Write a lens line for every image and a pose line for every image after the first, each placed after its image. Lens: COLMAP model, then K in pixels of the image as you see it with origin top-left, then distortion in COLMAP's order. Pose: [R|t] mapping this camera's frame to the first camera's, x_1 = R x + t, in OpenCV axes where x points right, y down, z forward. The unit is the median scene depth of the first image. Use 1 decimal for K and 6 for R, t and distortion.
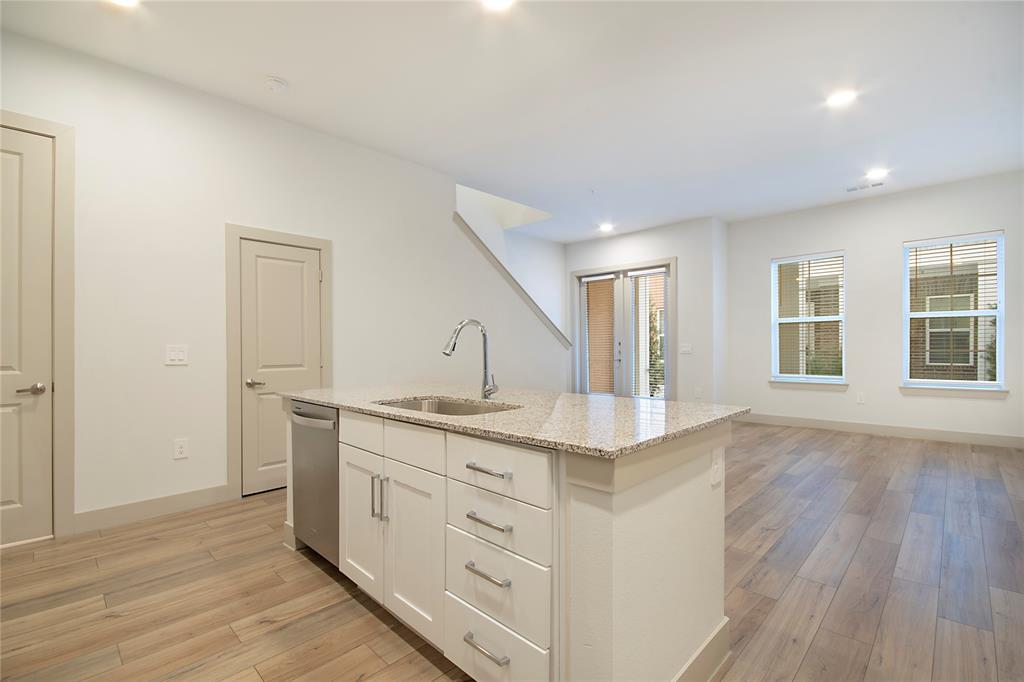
lens RADIAL K [[450.2, 0, 534.2], [0, 450.2, 347.0], [0, 0, 1]] dist [-0.000572, -0.000041]
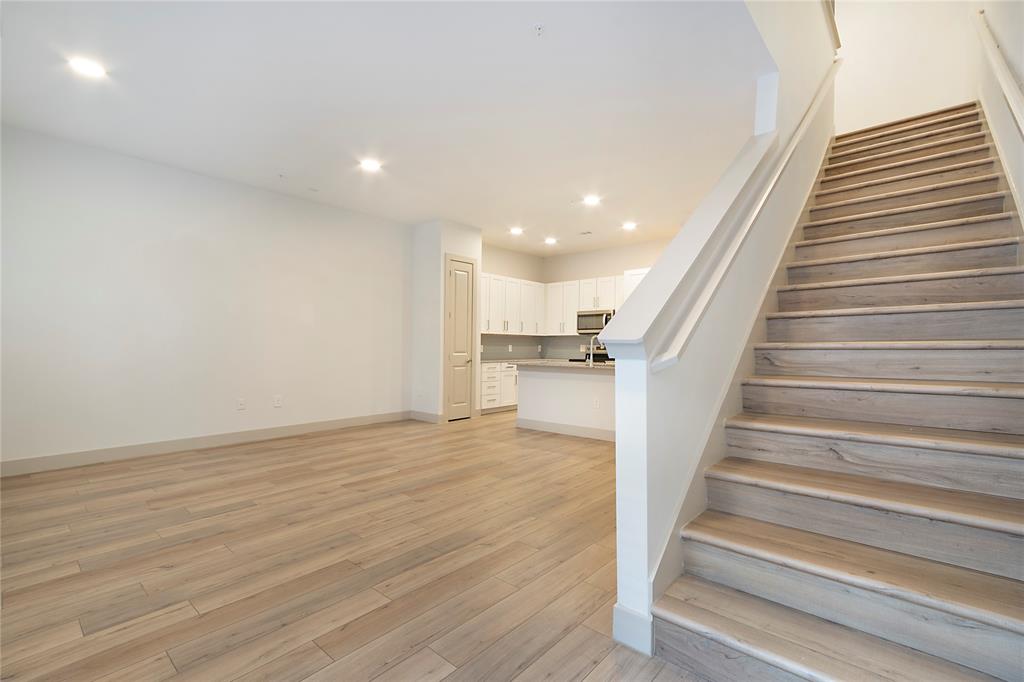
lens RADIAL K [[457.1, 0, 496.6], [0, 457.1, 338.5], [0, 0, 1]] dist [0.001326, 0.023713]
pose [[-0.999789, 0.004799, 0.019994, 0.258118], [0.004559, 0.999917, -0.012026, -0.008142], [-0.020051, -0.011932, -0.999728, 2.408939]]
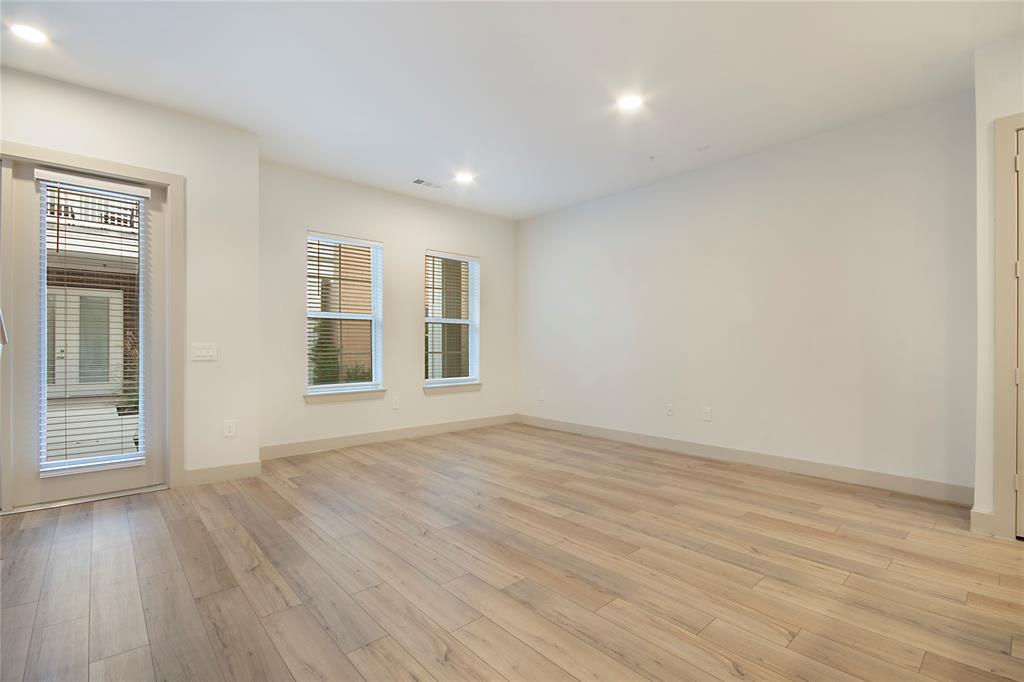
lens RADIAL K [[457.2, 0, 512.3], [0, 457.2, 345.8], [0, 0, 1]] dist [-0.001317, 0.000128]
pose [[0.102217, 0.009585, 0.994716, -0.363070], [0.002470, 0.999948, -0.009889, 0.005328], [-0.994759, 0.003468, 0.102188, 1.157707]]
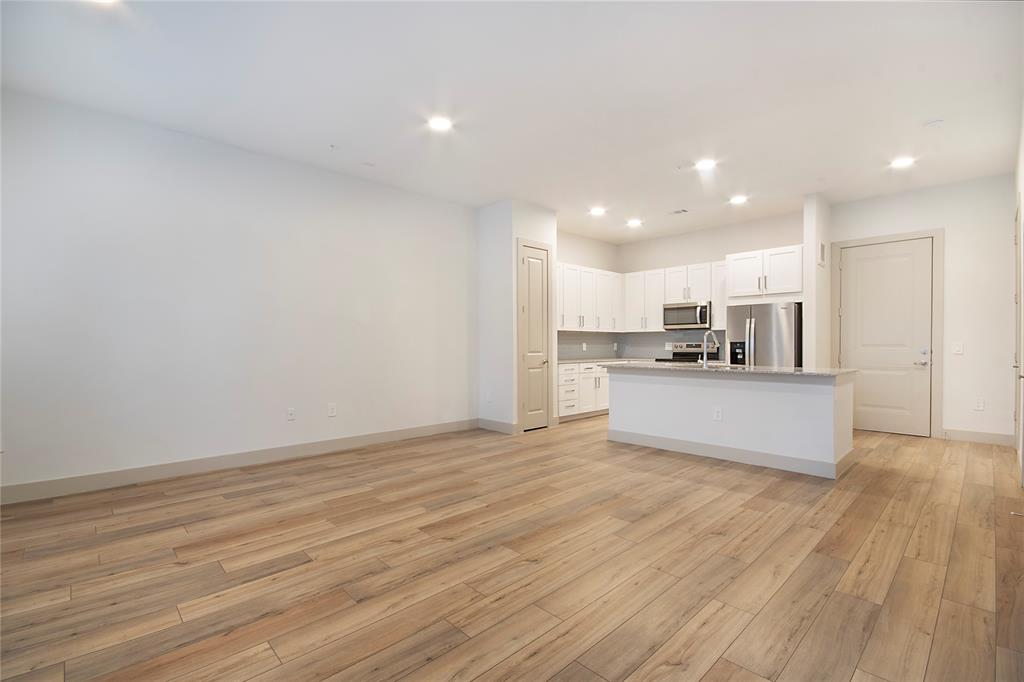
lens RADIAL K [[455.0, 0, 508.9], [0, 455.0, 339.7], [0, 0, 1]] dist [0.001634, 0.000078]
pose [[-0.996559, 0.009316, 0.082361, 0.424968], [0.008718, 0.999933, -0.007616, -0.005038], [-0.082426, -0.006872, -0.996573, 2.118588]]
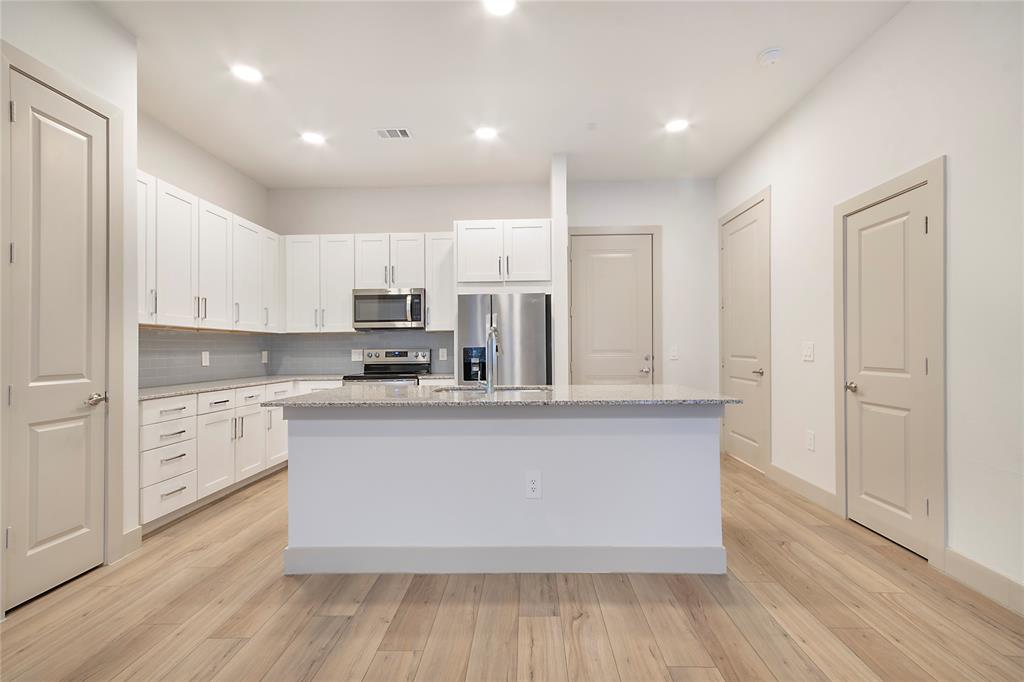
lens RADIAL K [[457.2, 0, 512.3], [0, 457.2, 345.8], [0, 0, 1]] dist [-0.001317, 0.000128]
pose [[-0.763173, 0.010063, -0.646116, 0.396209], [0.014489, 0.999894, -0.001542, -0.003227], [0.646032, -0.010538, -0.763238, 1.254209]]
